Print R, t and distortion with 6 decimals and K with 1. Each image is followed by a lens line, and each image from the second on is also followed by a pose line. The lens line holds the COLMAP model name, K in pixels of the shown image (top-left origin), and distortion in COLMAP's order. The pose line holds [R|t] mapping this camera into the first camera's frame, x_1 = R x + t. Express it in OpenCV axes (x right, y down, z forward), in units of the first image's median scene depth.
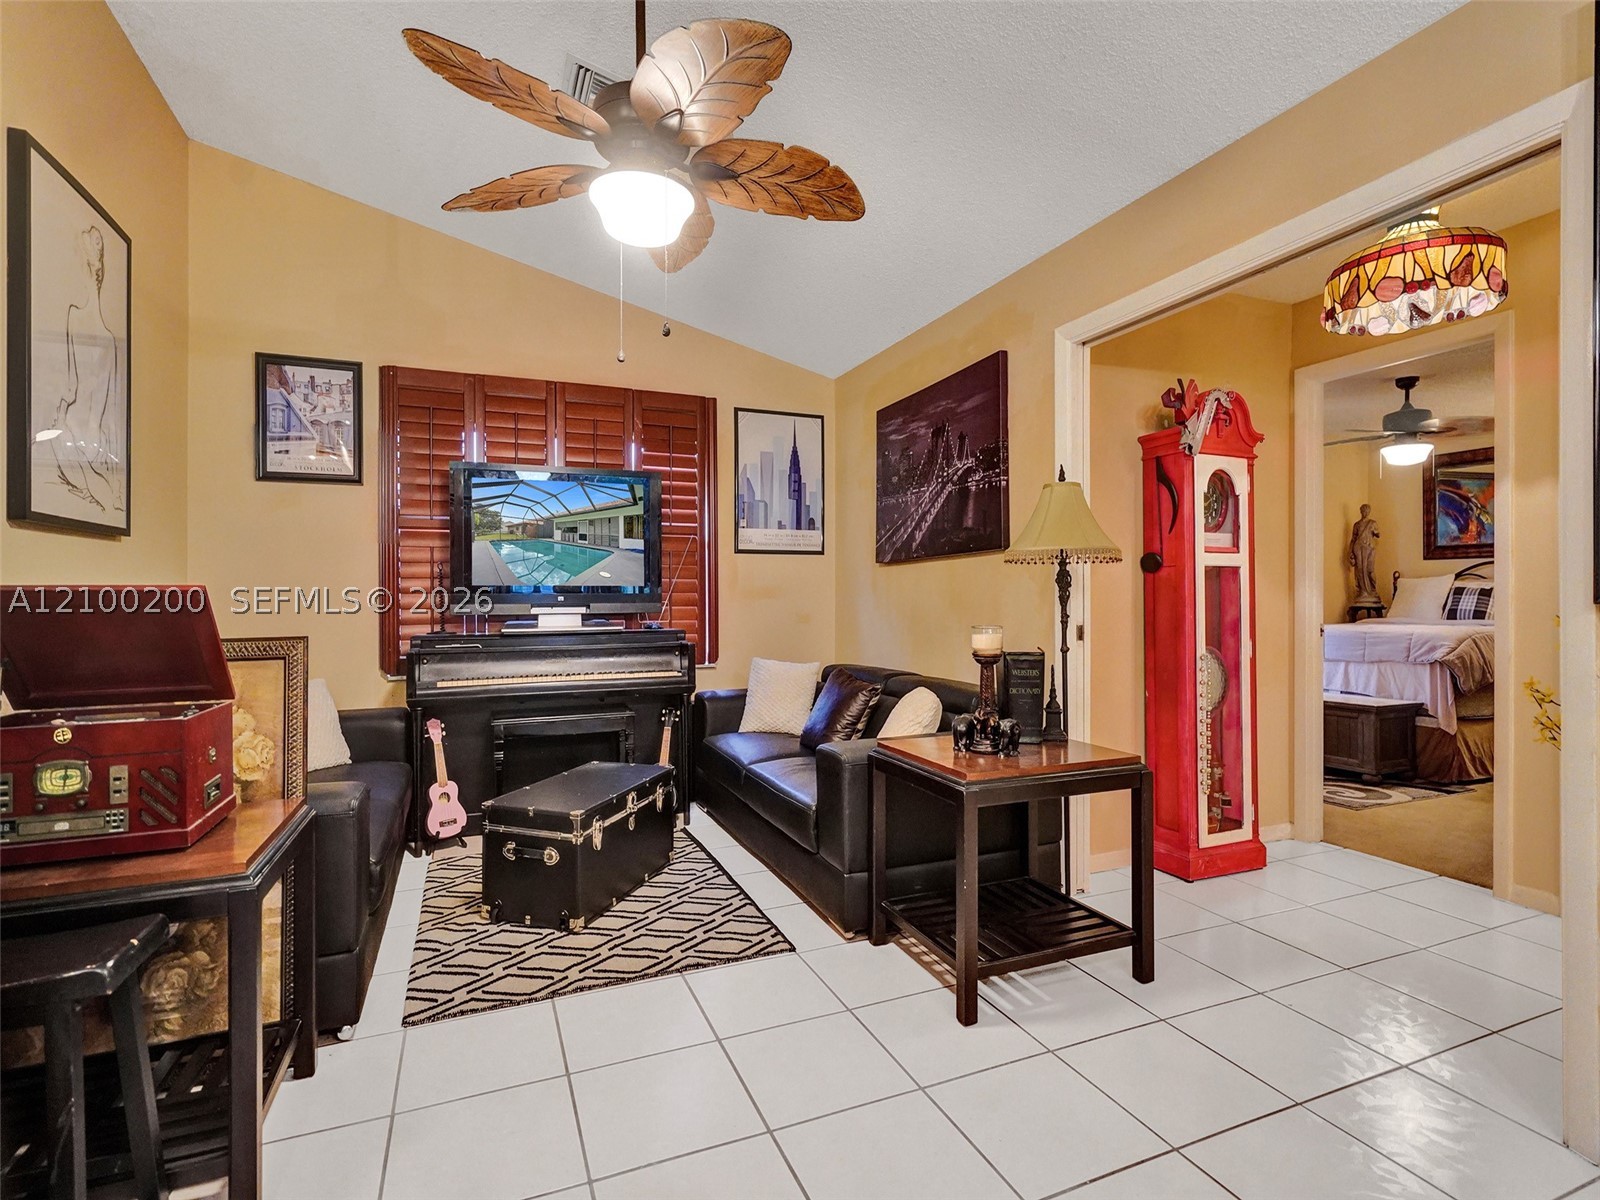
lens RADIAL K [[764.8, 0, 803.2], [0, 764.8, 600.8], [0, 0, 1]] dist [-0.003575, 0.001356]
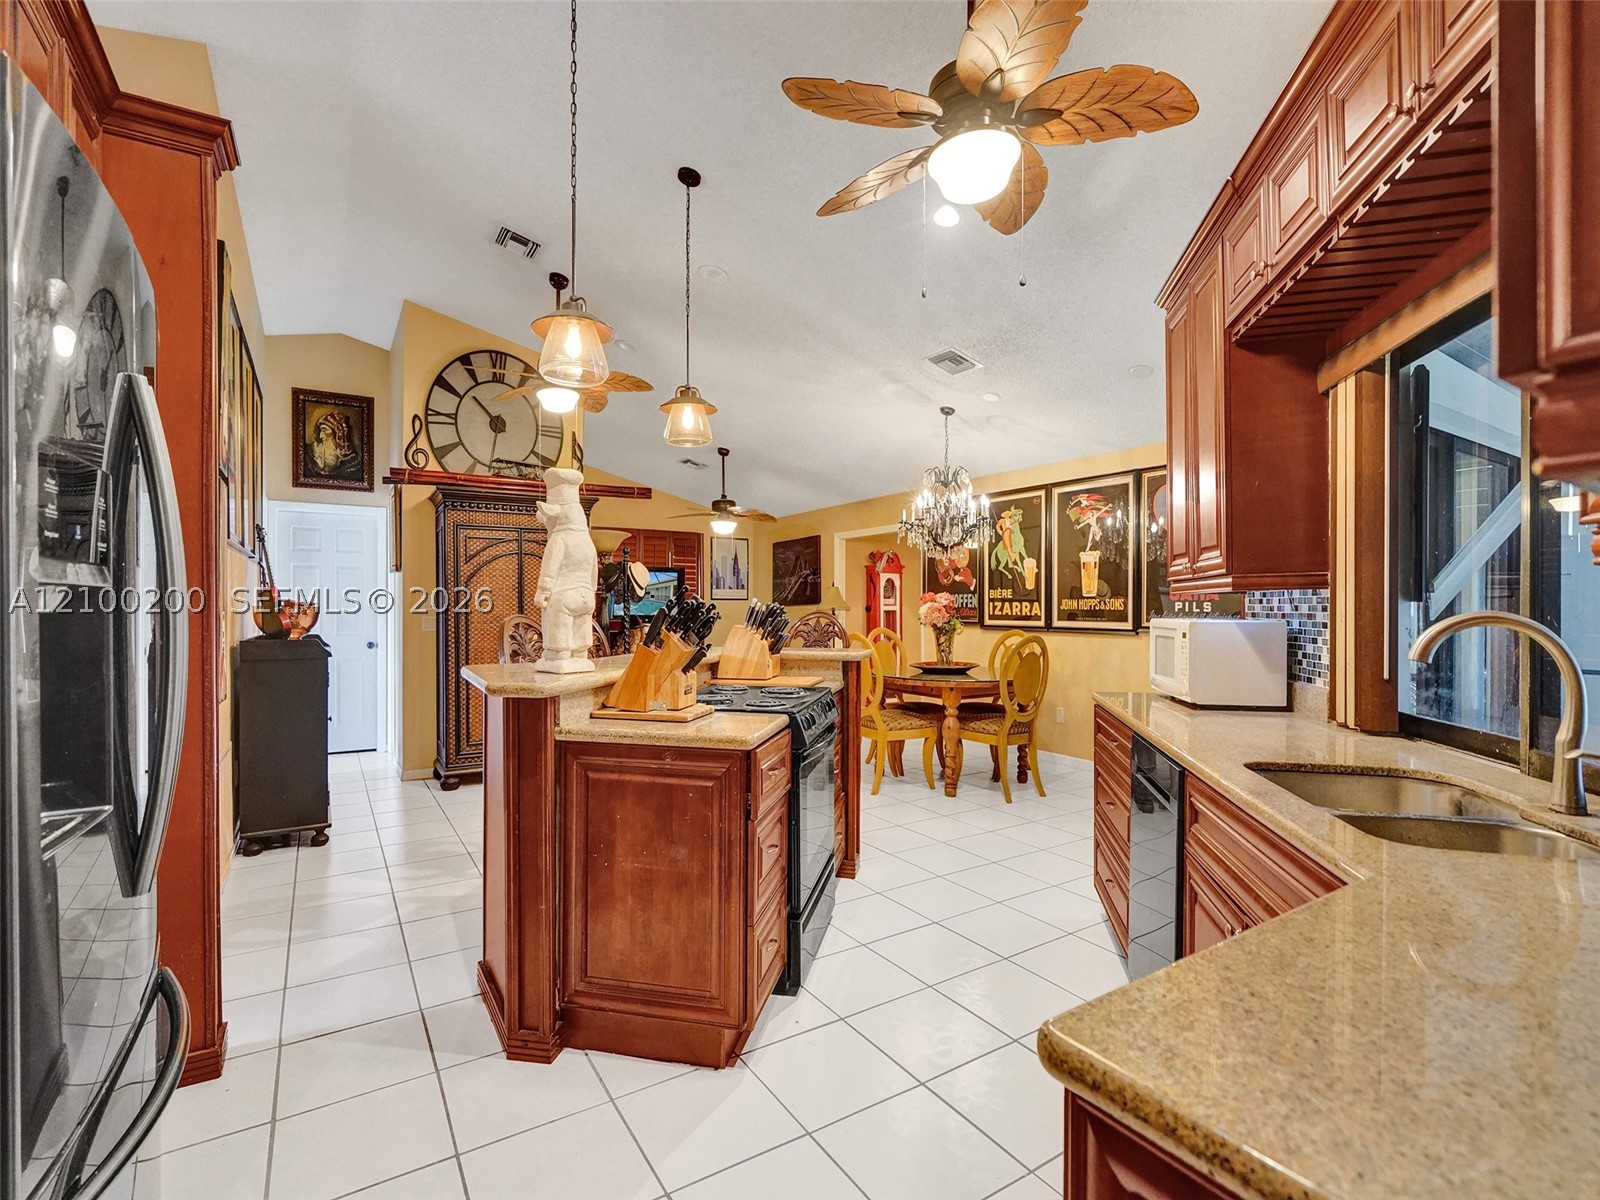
lens RADIAL K [[764.8, 0, 803.2], [0, 764.8, 600.8], [0, 0, 1]] dist [-0.003575, 0.001356]
pose [[0.981985, 0.013058, 0.188506, -0.348824], [-0.009445, 0.999754, -0.020052, -0.018133], [-0.188721, 0.017911, 0.981867, -1.862337]]
